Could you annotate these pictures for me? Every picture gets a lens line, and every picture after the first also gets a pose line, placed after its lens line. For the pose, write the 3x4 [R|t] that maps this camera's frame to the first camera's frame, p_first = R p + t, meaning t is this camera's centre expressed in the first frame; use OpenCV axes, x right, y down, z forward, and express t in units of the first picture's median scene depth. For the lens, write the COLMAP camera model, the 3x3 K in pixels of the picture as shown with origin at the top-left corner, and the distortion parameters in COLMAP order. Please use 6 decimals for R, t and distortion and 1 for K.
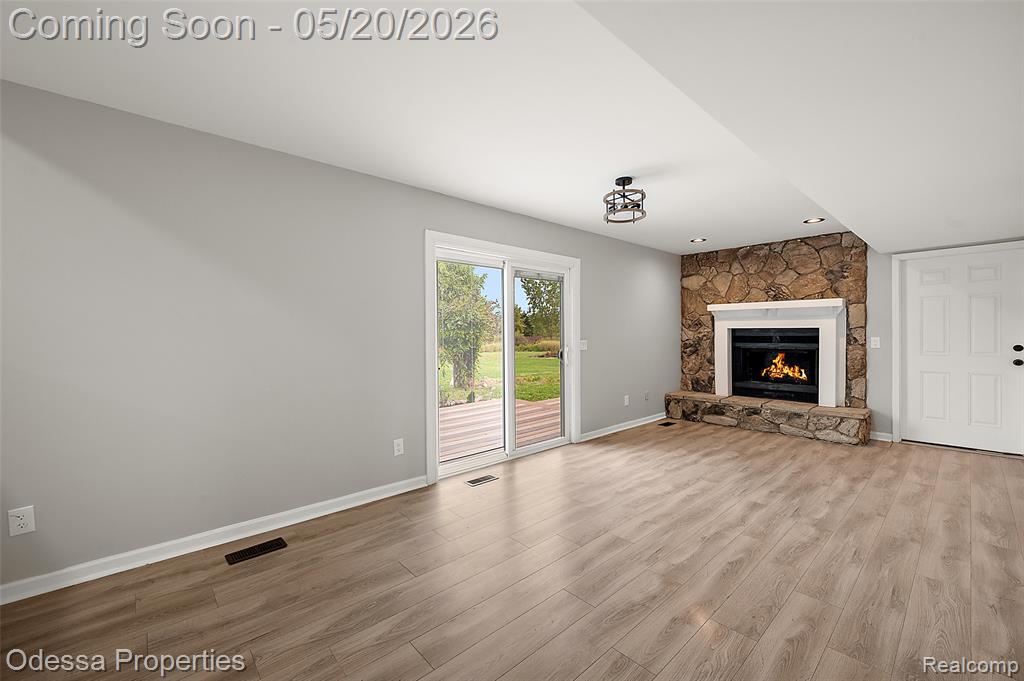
lens RADIAL K [[416.6, 0, 503.7], [0, 416.6, 338.1], [0, 0, 1]] dist [0.001441, -0.000223]
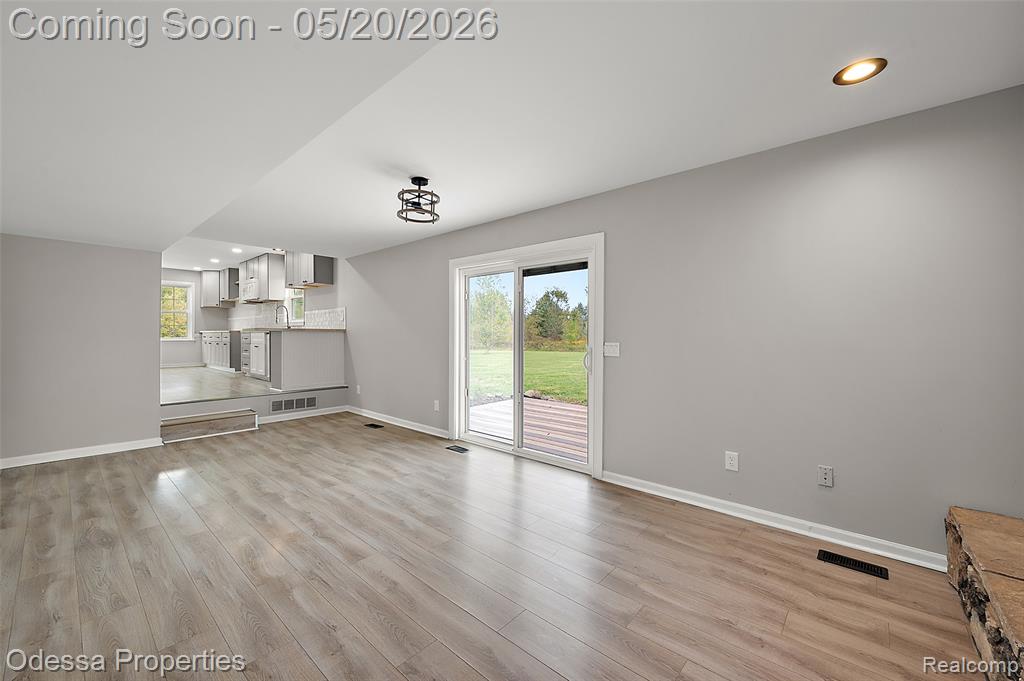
lens RADIAL K [[404.9, 0, 519.7], [0, 404.9, 339.5], [0, 0, 1]] dist [0.000529, 0.000147]
pose [[0.126025, 0.020435, -0.991817, 0.878081], [-0.012763, 0.999738, 0.018976, -0.012074], [0.991945, 0.010267, 0.126253, 0.764446]]
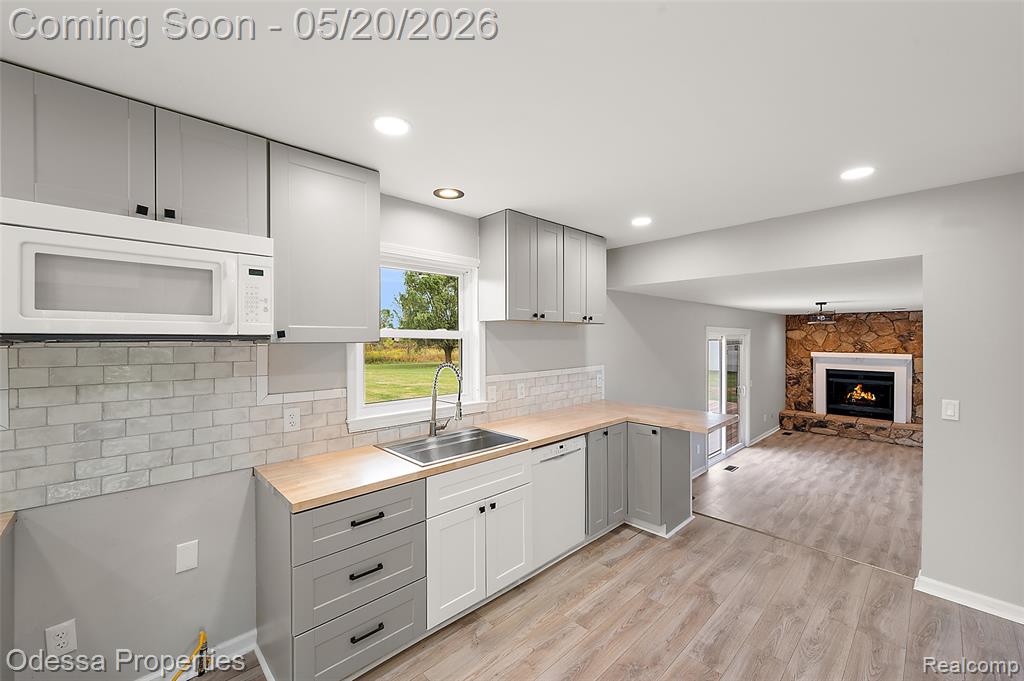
lens RADIAL K [[412.4, 0, 510.3], [0, 412.4, 339.6], [0, 0, 1]] dist [0.002110, -0.000120]
pose [[0.999313, 0.006194, 0.036528, -0.776283], [-0.005936, 0.999957, -0.007170, -0.133859], [-0.036570, 0.006949, 0.999307, -0.516950]]
